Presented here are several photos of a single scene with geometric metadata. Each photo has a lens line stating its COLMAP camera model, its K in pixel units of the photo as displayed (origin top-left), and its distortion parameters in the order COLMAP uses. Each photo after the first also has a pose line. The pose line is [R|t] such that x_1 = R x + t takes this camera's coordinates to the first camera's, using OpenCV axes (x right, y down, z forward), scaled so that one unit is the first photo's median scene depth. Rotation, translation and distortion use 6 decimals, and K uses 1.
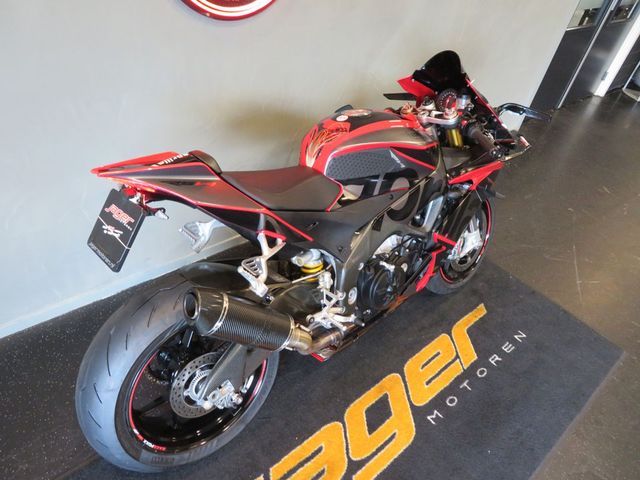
lens RADIAL K [[461.4, 0, 320.9], [0, 461.4, 241.9], [0, 0, 1]] dist [-0.010686, 0.010746]
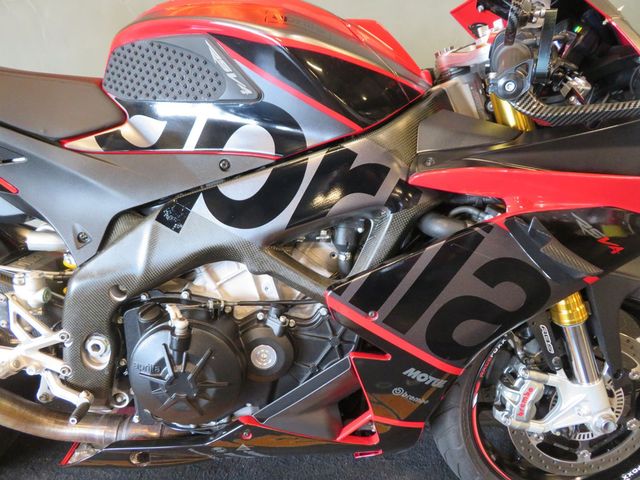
lens RADIAL K [[461.4, 0, 307.0], [0, 461.4, 238.5], [0, 0, 1]] dist [-0.010686, 0.010746]
pose [[0.769556, 0.227101, -0.596832, 0.474821], [-0.355987, 0.928493, -0.105708, -0.014864], [0.530148, 0.293813, 0.795372, 0.698487]]
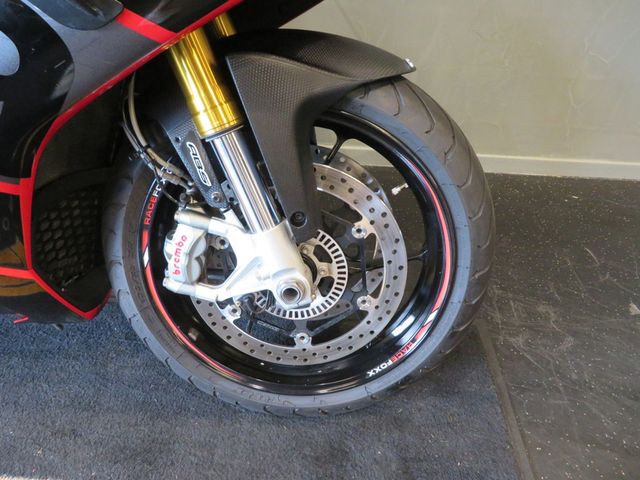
lens RADIAL K [[461.4, 0, 316.1], [0, 461.4, 241.1], [0, 0, 1]] dist [-0.010686, 0.010746]
pose [[0.707839, 0.349655, -0.613763, 0.702818], [-0.395653, 0.916056, 0.065570, -0.065729], [0.585168, 0.196425, 0.786763, 1.074724]]
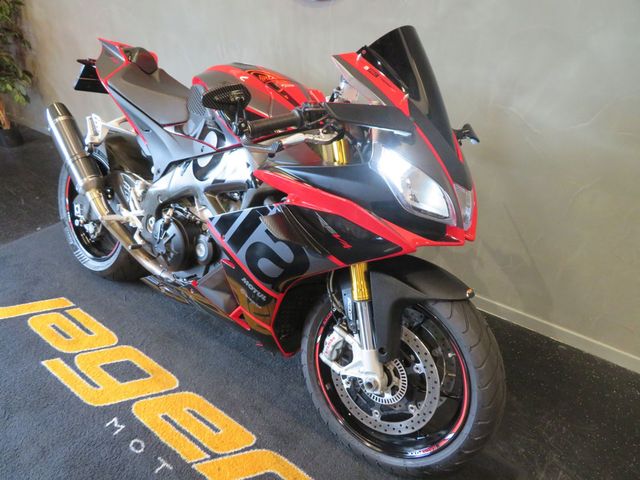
lens RADIAL K [[461.4, 0, 319.9], [0, 461.4, 242.4], [0, 0, 1]] dist [-0.010686, 0.010746]
pose [[0.199143, 0.372125, -0.906568, 1.039216], [-0.617169, 0.766213, 0.178941, -0.250700], [0.761212, 0.523871, 0.382250, 0.904286]]
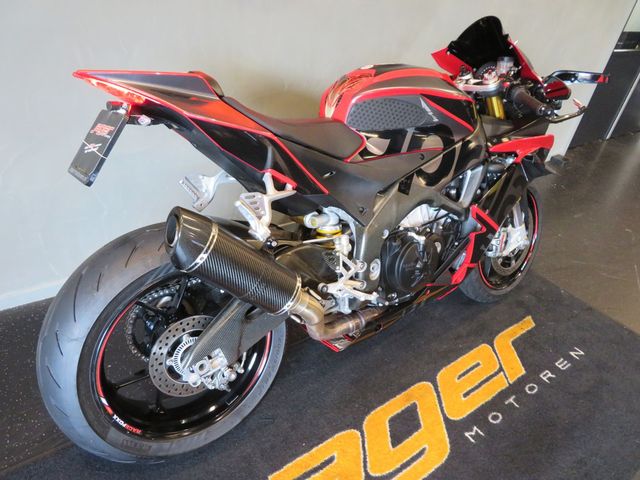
lens RADIAL K [[461.4, 0, 320.6], [0, 461.4, 242.6], [0, 0, 1]] dist [-0.010686, 0.010746]
pose [[0.996462, 0.027129, -0.079550, 0.034556], [-0.036915, 0.991564, -0.124250, 0.174148], [0.075508, 0.126747, 0.989057, 0.141067]]
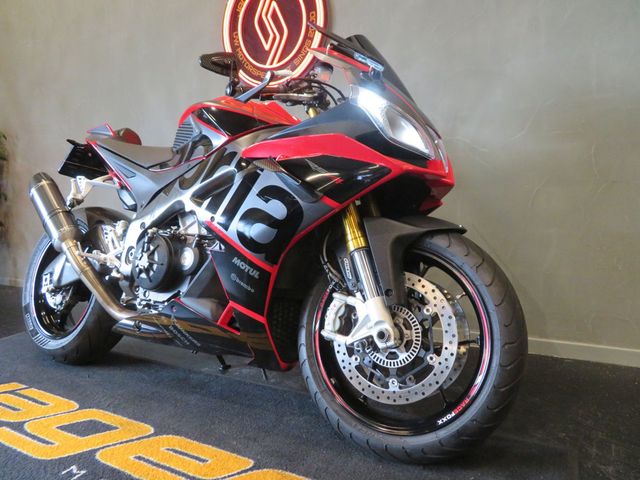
lens RADIAL K [[461.4, 0, 318.3], [0, 461.4, 240.7], [0, 0, 1]] dist [-0.010686, 0.010746]
pose [[0.296662, -0.061328, -0.953011, 1.092685], [-0.538012, 0.813764, -0.219845, 0.090843], [0.789009, 0.577951, 0.208418, 1.073529]]
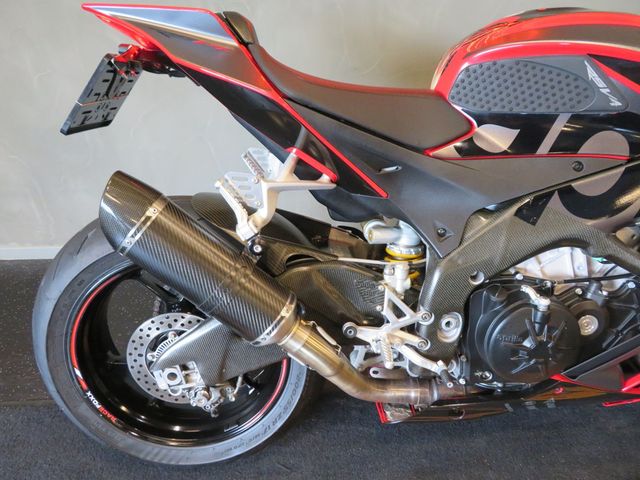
lens RADIAL K [[461.4, 0, 316.2], [0, 461.4, 241.2], [0, 0, 1]] dist [-0.010686, 0.010746]
pose [[0.781803, 0.237001, -0.576727, 0.233123], [-0.312870, 0.949185, -0.034063, 0.086331], [0.539348, 0.207071, 0.816226, 0.436206]]
